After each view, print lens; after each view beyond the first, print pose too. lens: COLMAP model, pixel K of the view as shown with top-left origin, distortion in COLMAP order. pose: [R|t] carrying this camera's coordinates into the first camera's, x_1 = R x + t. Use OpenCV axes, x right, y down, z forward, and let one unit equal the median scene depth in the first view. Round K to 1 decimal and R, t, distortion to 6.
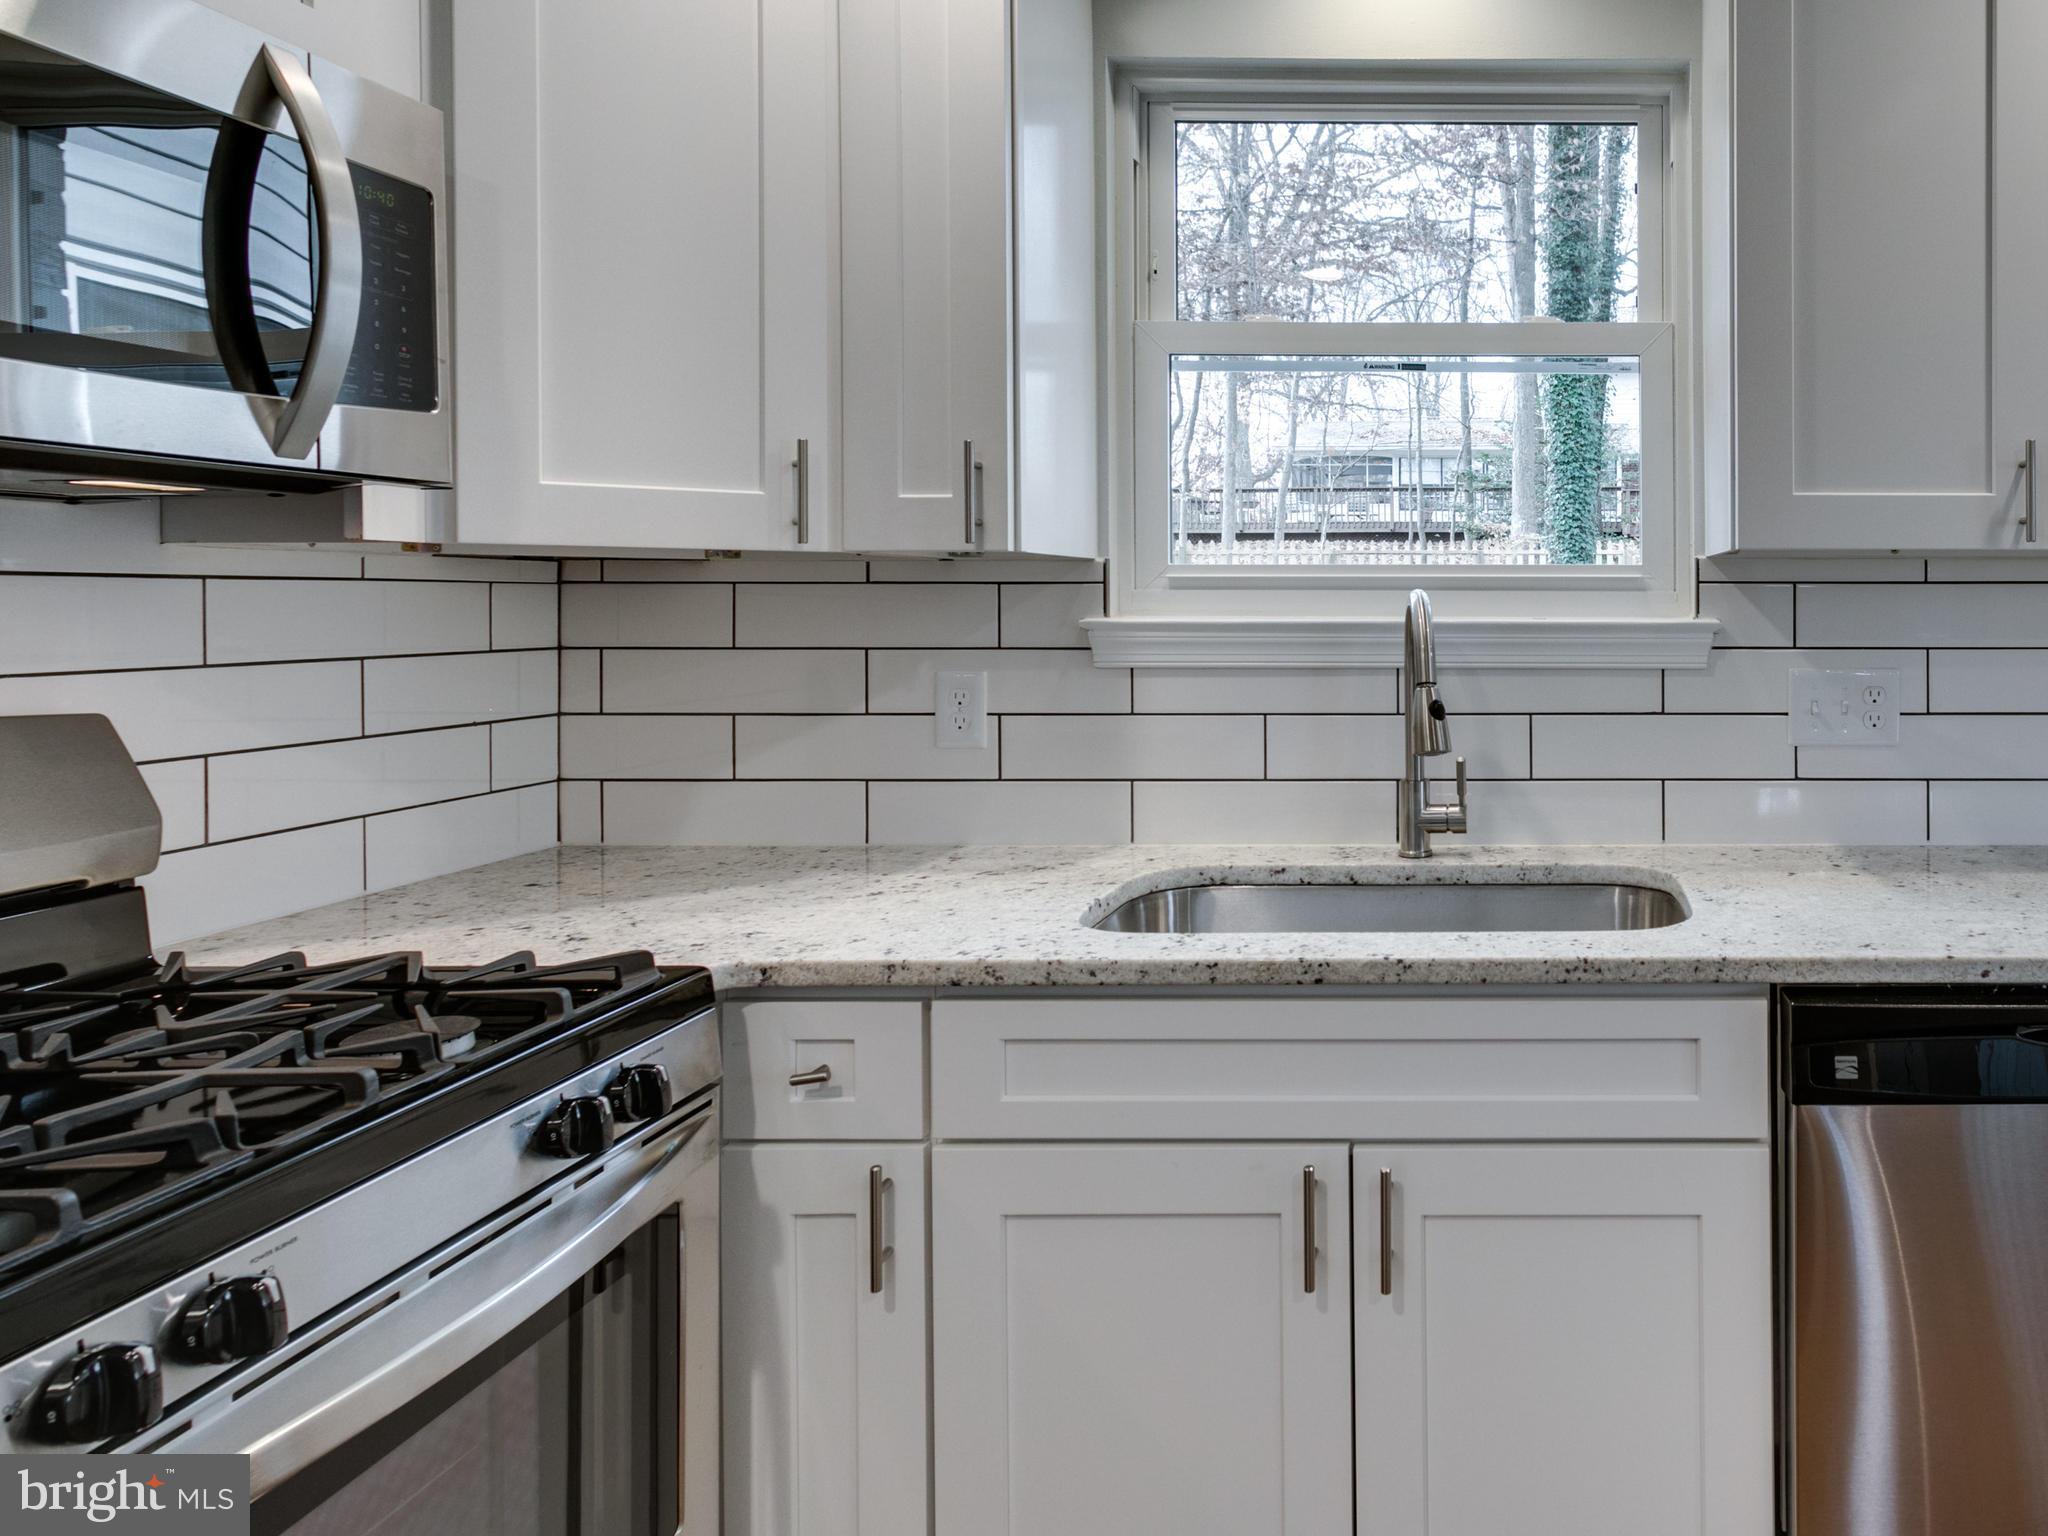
lens RADIAL K [[1395.3, 0, 945.4], [0, 1395.3, 597.2], [0, 0, 1]] dist [0.003145, -0.000998]
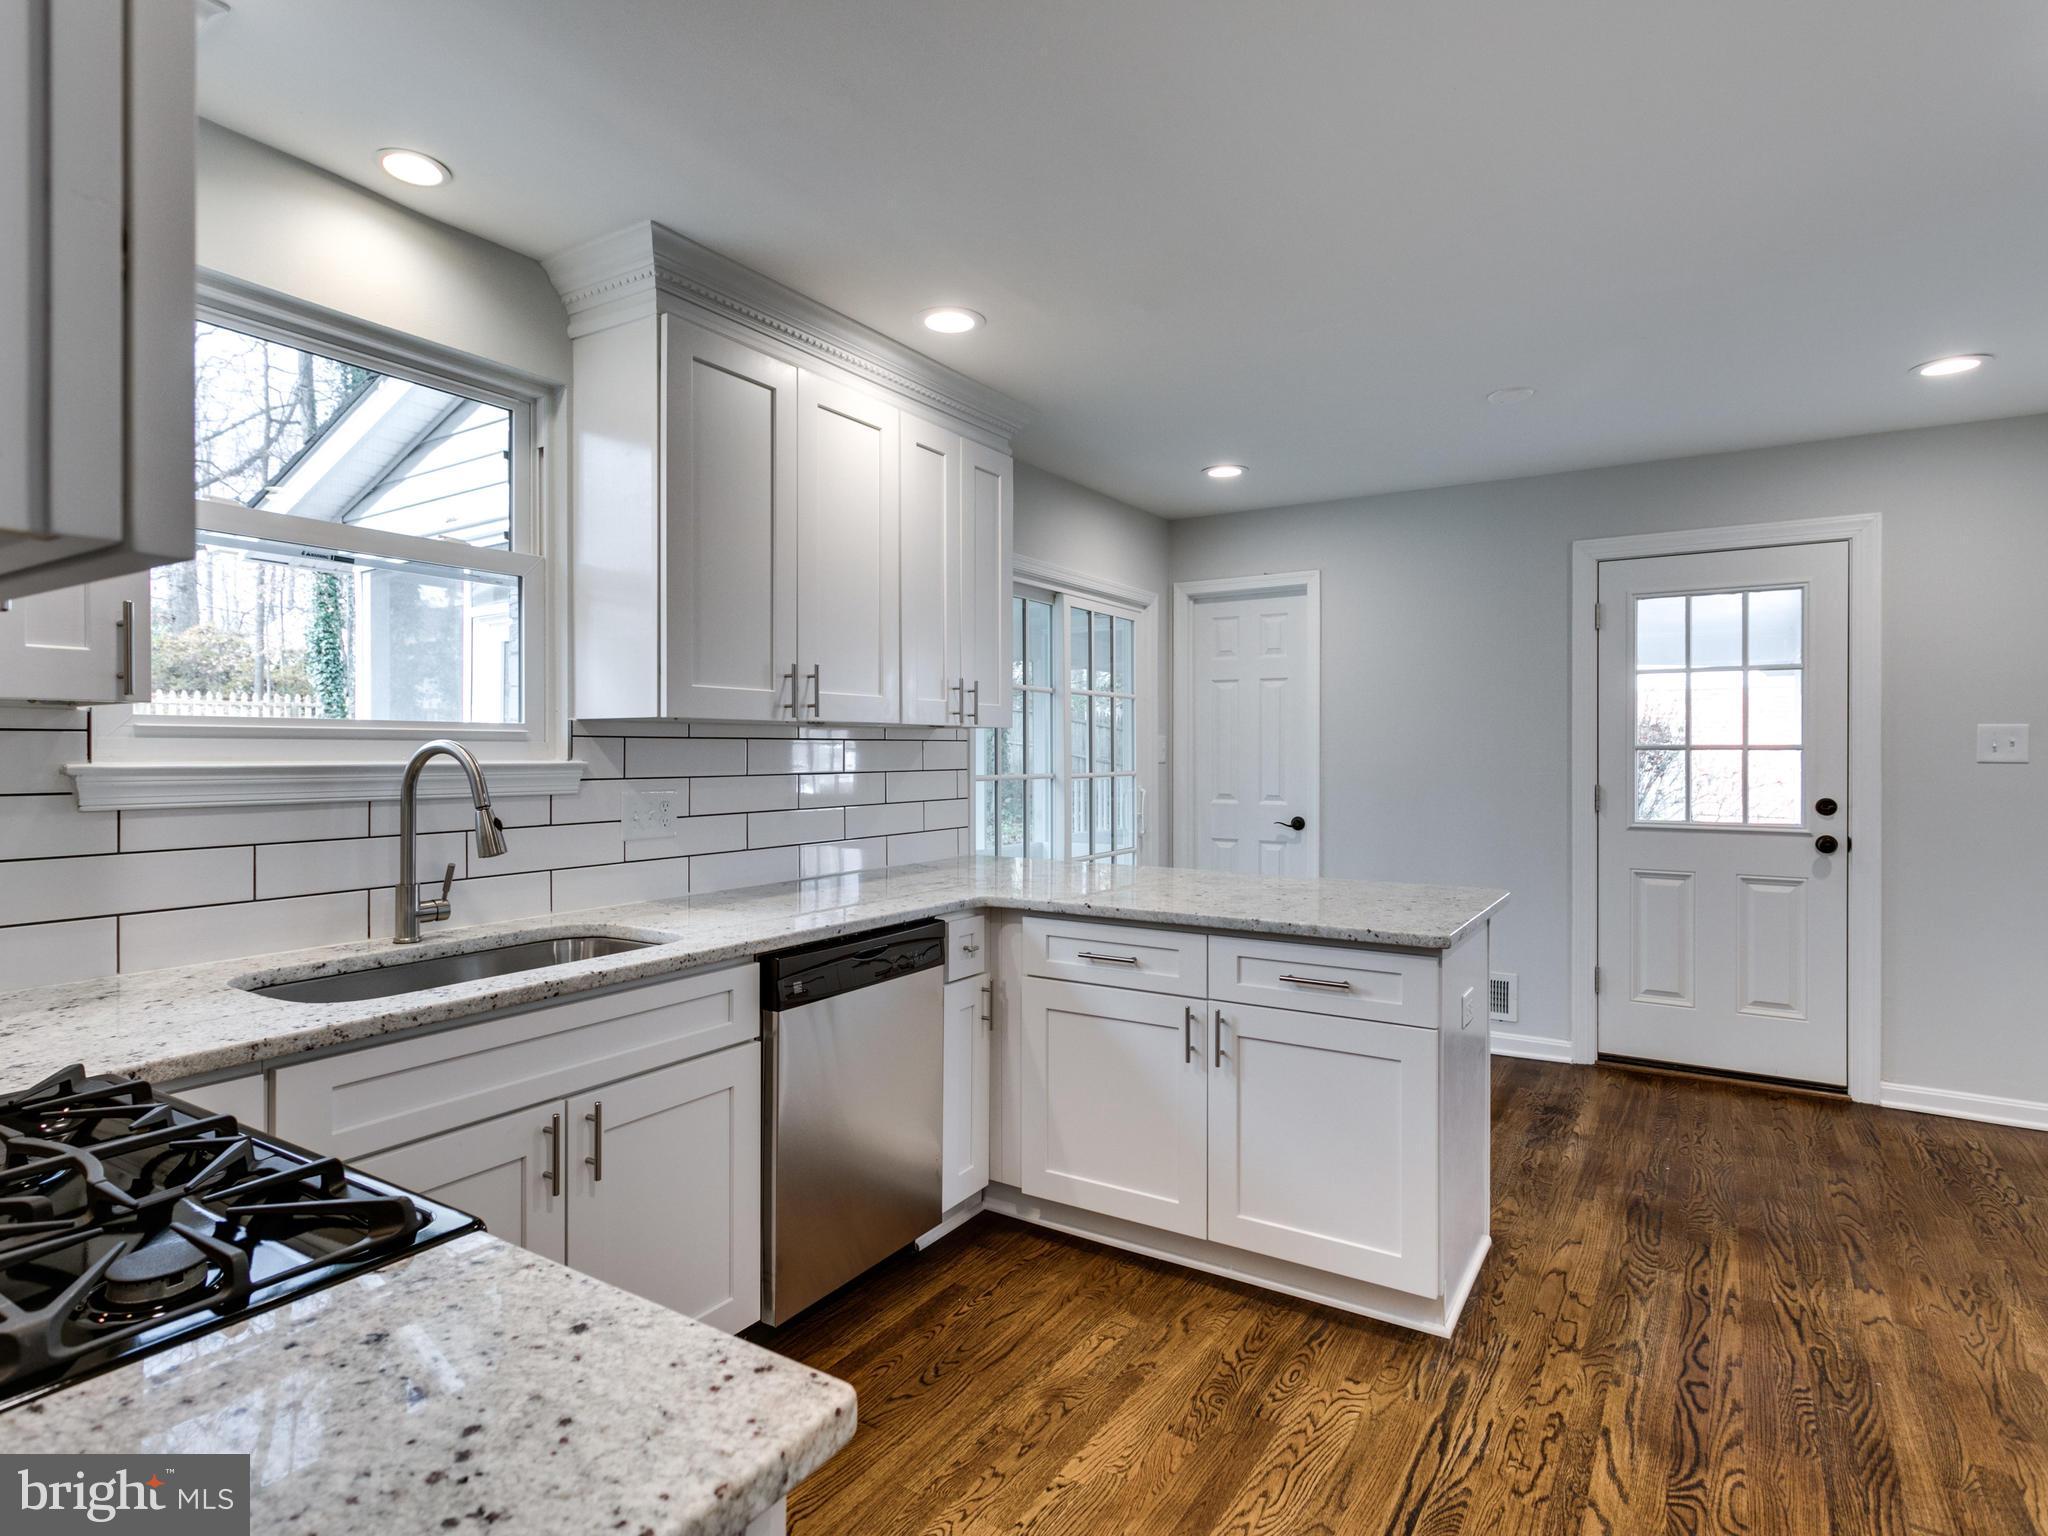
lens RADIAL K [[1119.9, 0, 1016.2], [0, 1119.9, 695.6], [0, 0, 1]] dist [0.004409, -0.001100]
pose [[0.527294, 0.042623, 0.848613, -0.281629], [-0.005419, 0.998889, -0.046804, -0.000868], [-0.849666, 0.020081, 0.526939, -0.052228]]
